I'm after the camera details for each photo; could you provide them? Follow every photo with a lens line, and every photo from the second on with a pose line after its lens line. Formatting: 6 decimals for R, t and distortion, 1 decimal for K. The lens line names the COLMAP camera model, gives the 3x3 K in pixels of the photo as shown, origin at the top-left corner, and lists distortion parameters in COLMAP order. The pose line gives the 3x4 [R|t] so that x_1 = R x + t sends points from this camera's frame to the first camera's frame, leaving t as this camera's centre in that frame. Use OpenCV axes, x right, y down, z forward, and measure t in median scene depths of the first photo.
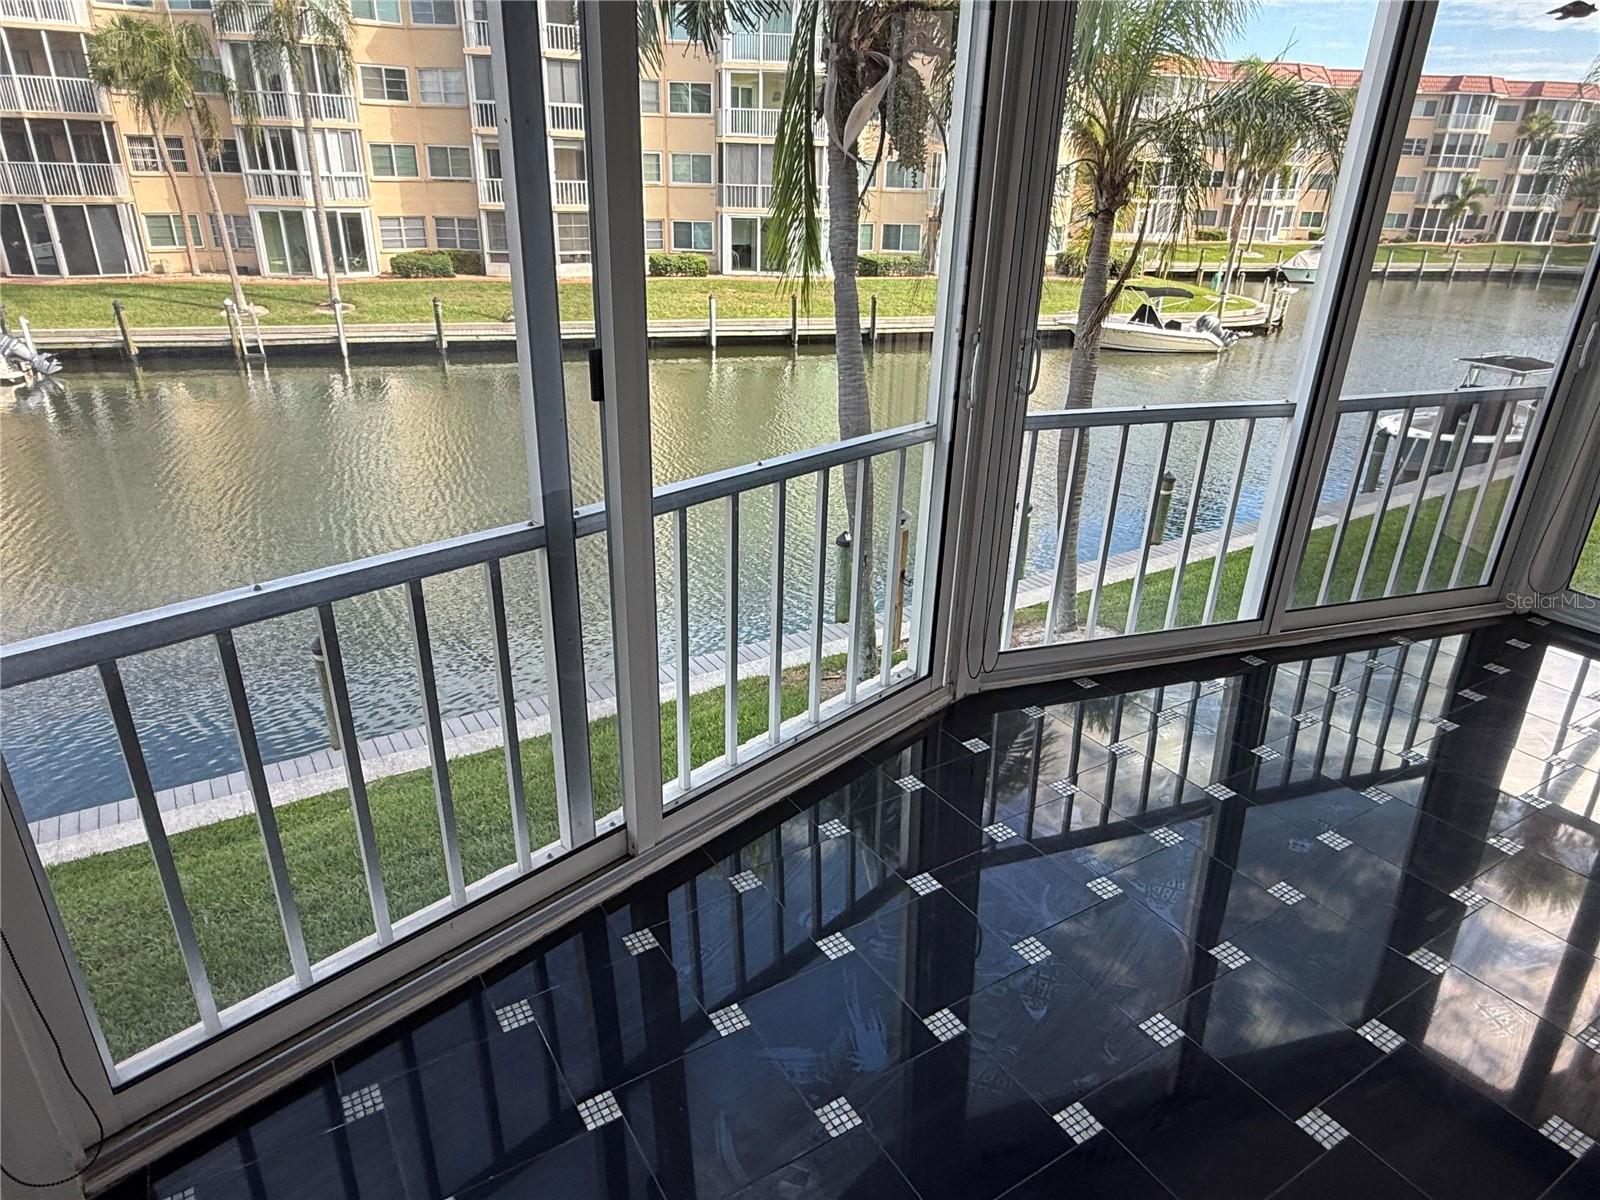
lens RADIAL K [[971.8, 0, 800.0], [0, 971.8, 600.0], [0, 0, 1]] dist [0.002161, 0.001371]
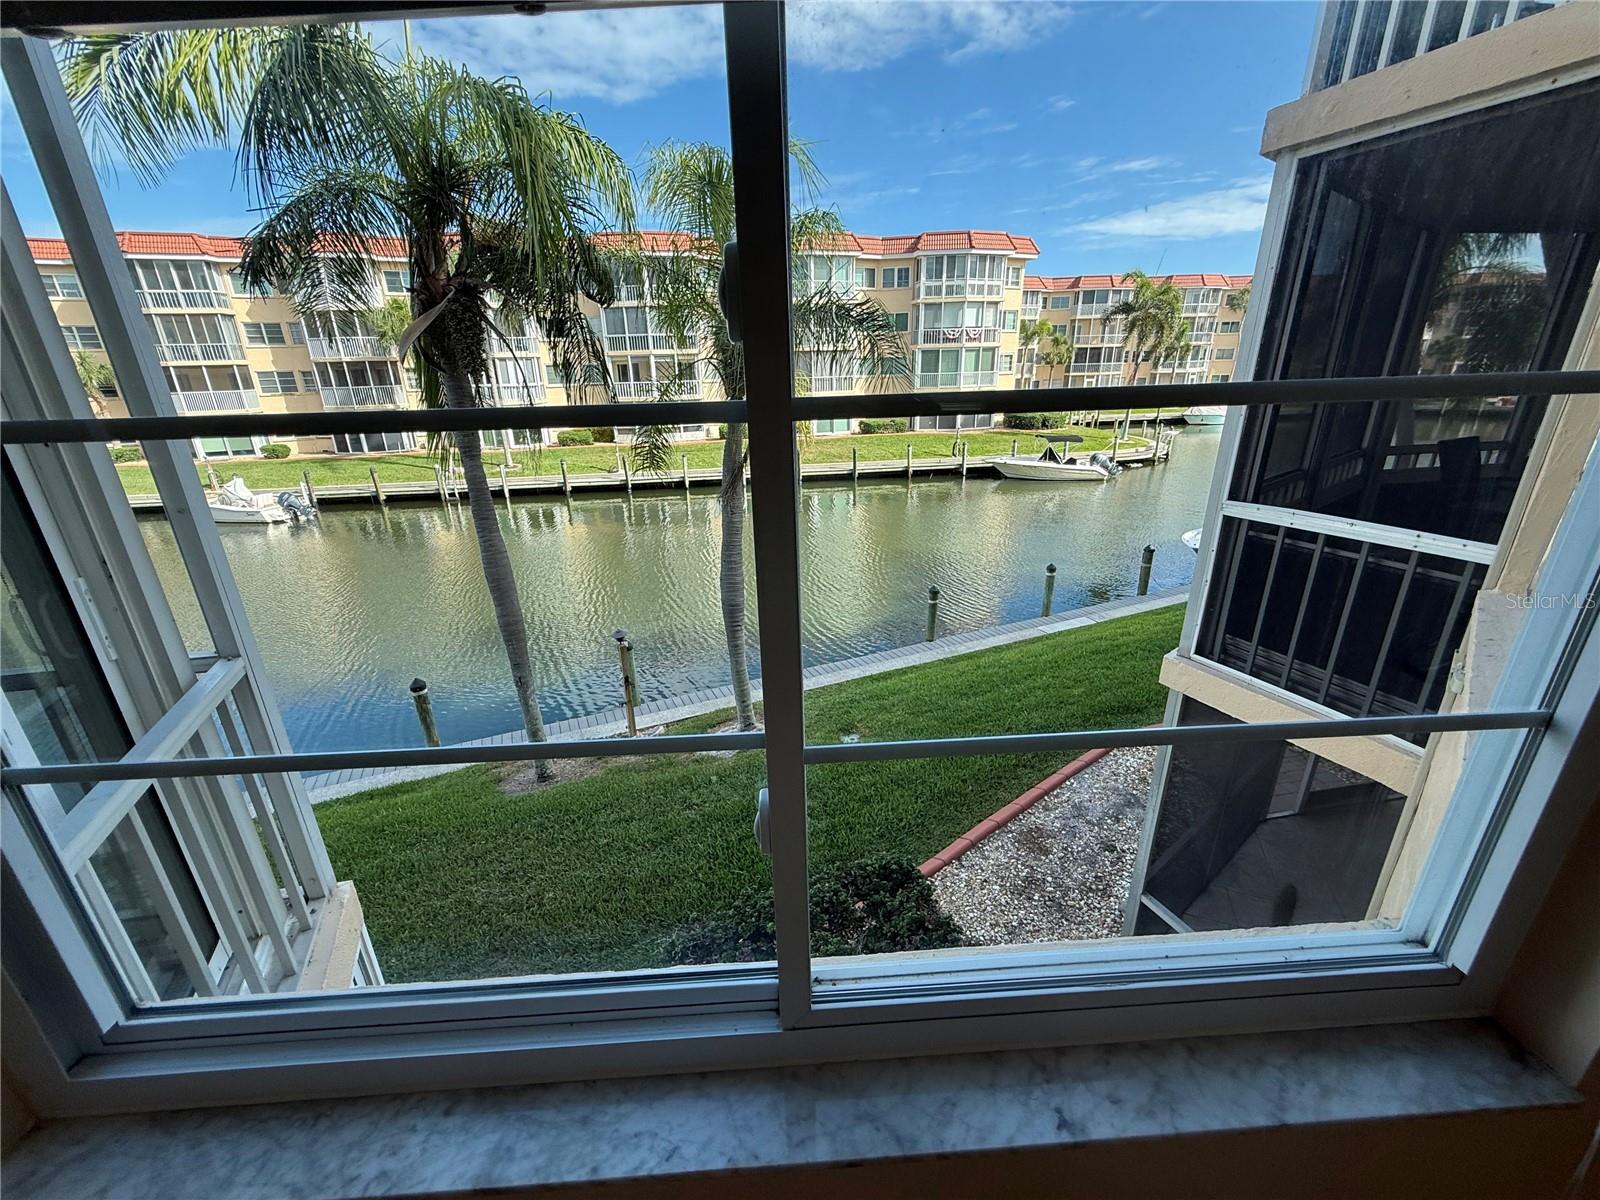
lens RADIAL K [[650.7, 0, 800.0], [0, 650.7, 600.0], [0, 0, 1]] dist [0.001838, -0.000275]
pose [[0.988473, 0.001481, -0.151388, 0.128848], [-0.012451, 0.997360, -0.071539, -0.012295], [0.150883, 0.072600, 0.985882, 0.035677]]
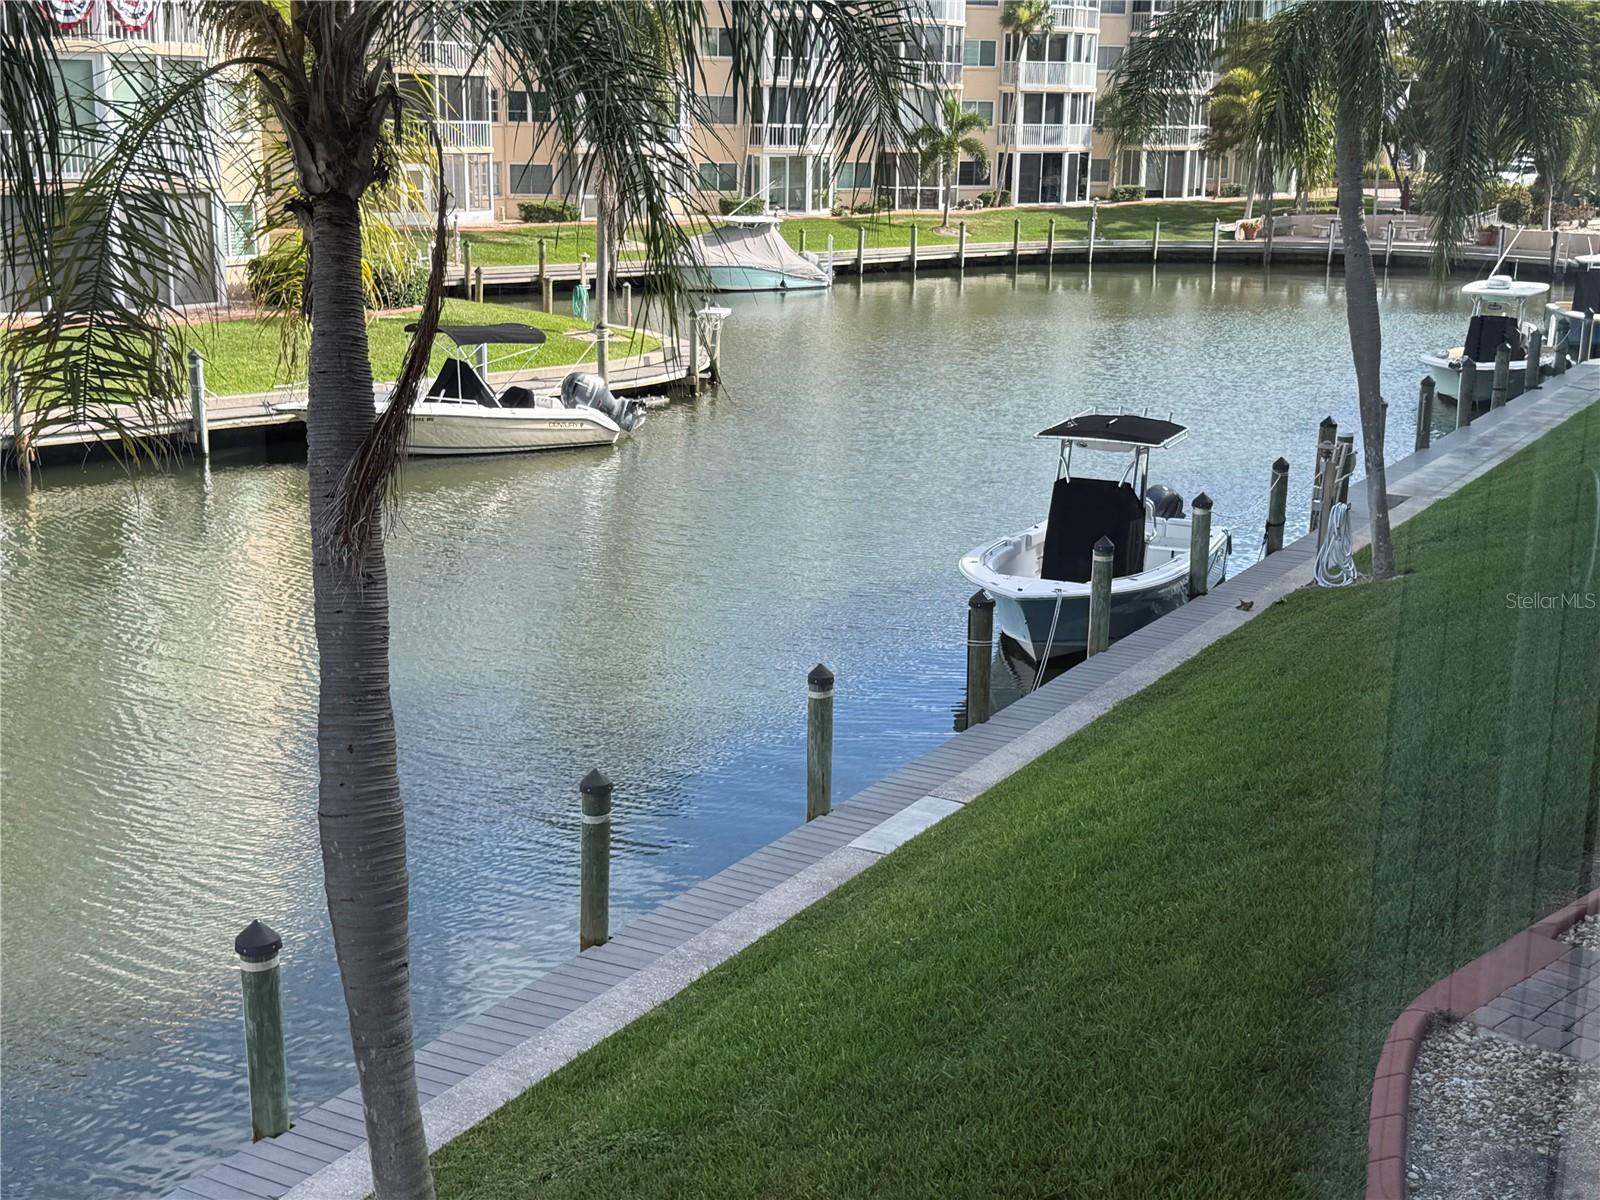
lens RADIAL K [[2102.5, 0, 800.0], [0, 2102.5, 600.0], [0, 0, 1]] dist [0.136961, -0.088387]
pose [[0.879306, -0.121646, 0.460460, 0.013634], [0.202924, 0.970371, -0.131153, -0.018518], [-0.430863, 0.208762, 0.877938, 0.042112]]
